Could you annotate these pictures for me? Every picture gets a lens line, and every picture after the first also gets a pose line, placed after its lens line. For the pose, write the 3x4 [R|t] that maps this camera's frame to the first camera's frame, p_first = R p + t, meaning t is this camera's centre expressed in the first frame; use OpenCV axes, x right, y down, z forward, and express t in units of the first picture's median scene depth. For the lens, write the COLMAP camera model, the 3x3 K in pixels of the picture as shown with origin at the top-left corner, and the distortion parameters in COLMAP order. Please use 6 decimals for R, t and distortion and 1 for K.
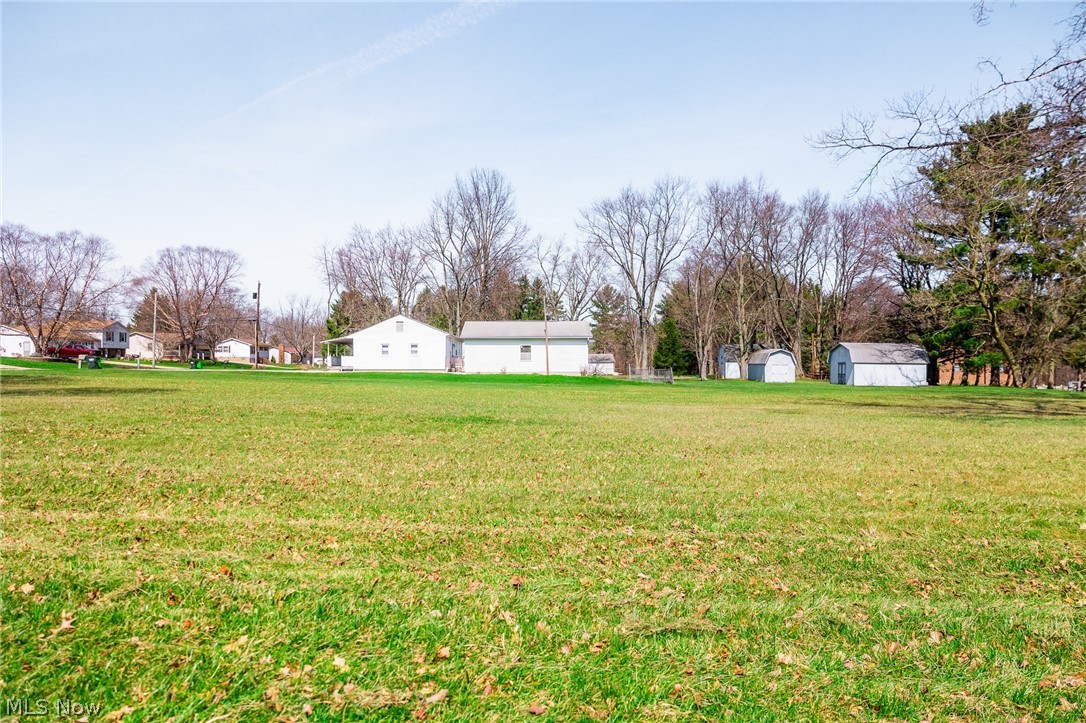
lens RADIAL K [[723.5, 0, 536.4], [0, 723.5, 363.5], [0, 0, 1]] dist [0.001621, 0.000915]
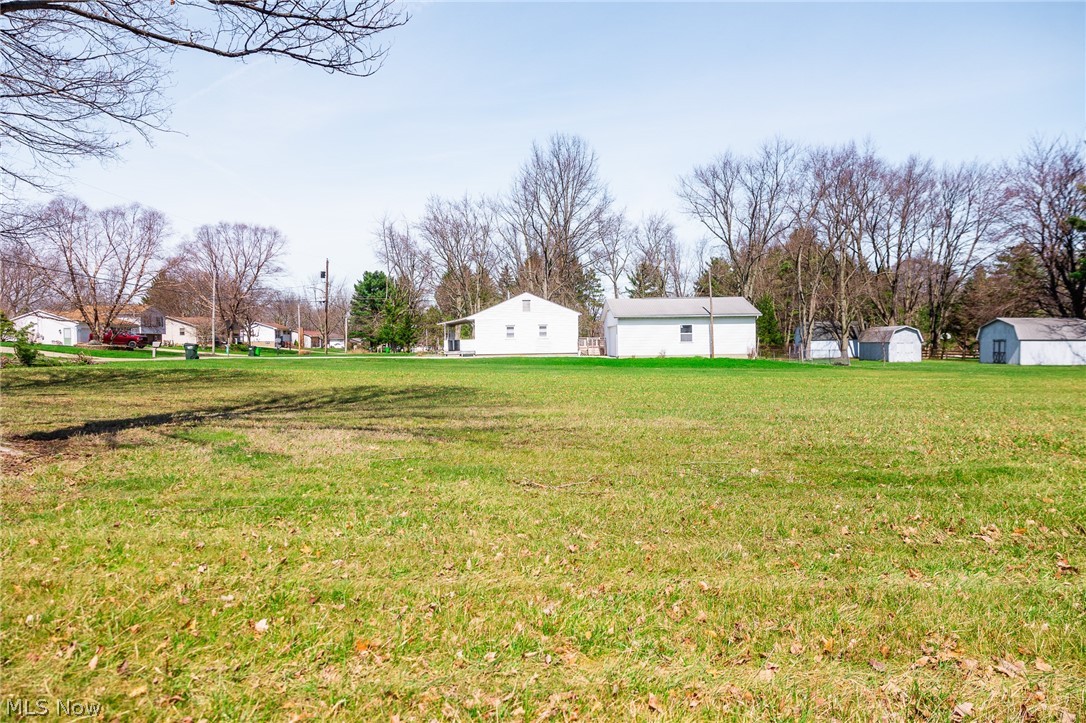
lens RADIAL K [[723.5, 0, 536.4], [0, 723.5, 363.5], [0, 0, 1]] dist [0.001621, 0.000915]
pose [[0.999632, -0.013184, 0.023689, -0.162867], [0.012531, 0.999543, 0.027515, -0.003414], [-0.024041, -0.027208, 0.999341, 0.086012]]
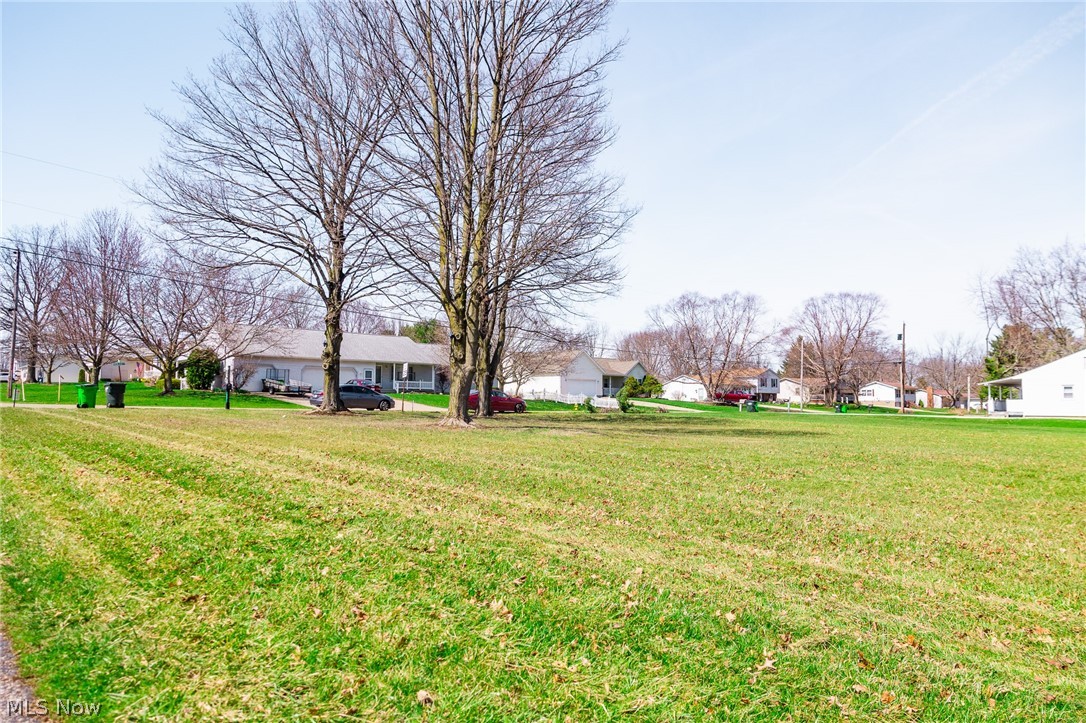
lens RADIAL K [[723.5, 0, 536.4], [0, 723.5, 363.5], [0, 0, 1]] dist [0.001621, 0.000915]
pose [[0.670729, -0.041165, -0.740559, -0.002580], [-0.003485, 0.998273, -0.058647, -0.000483], [0.741694, 0.041917, 0.669427, 0.000751]]
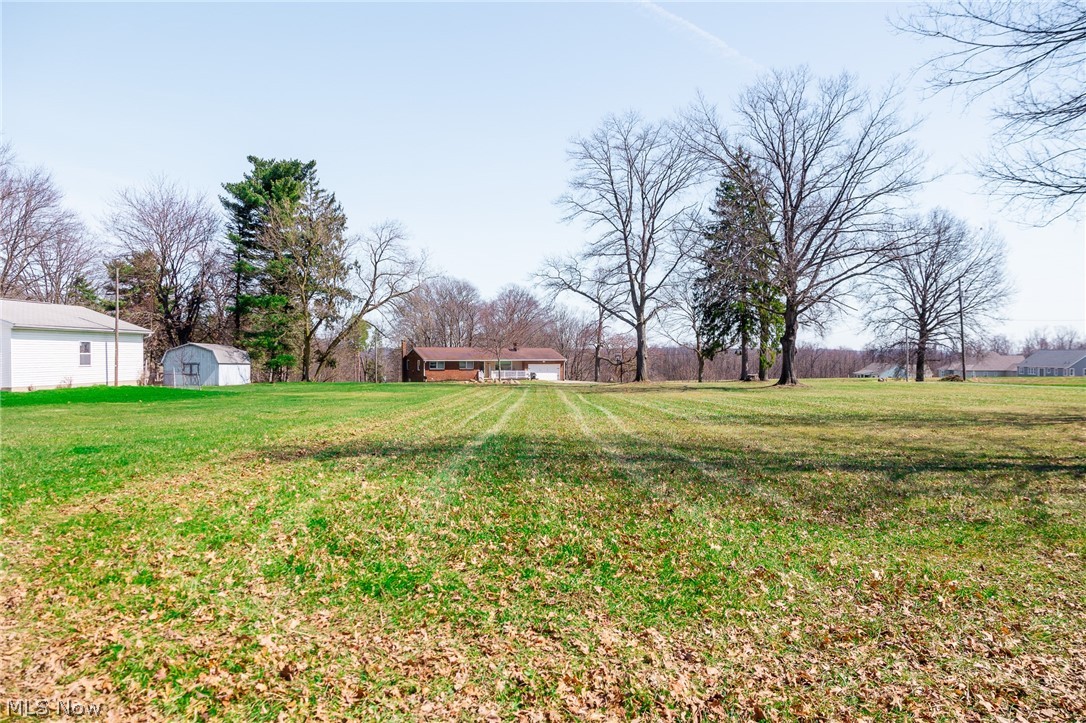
lens RADIAL K [[723.5, 0, 536.4], [0, 723.5, 363.5], [0, 0, 1]] dist [0.001621, 0.000915]
pose [[0.052914, -0.008329, 0.998564, -0.468599], [-0.005393, 0.999948, 0.008626, -0.010220], [-0.998585, -0.005842, 0.052866, 0.420073]]
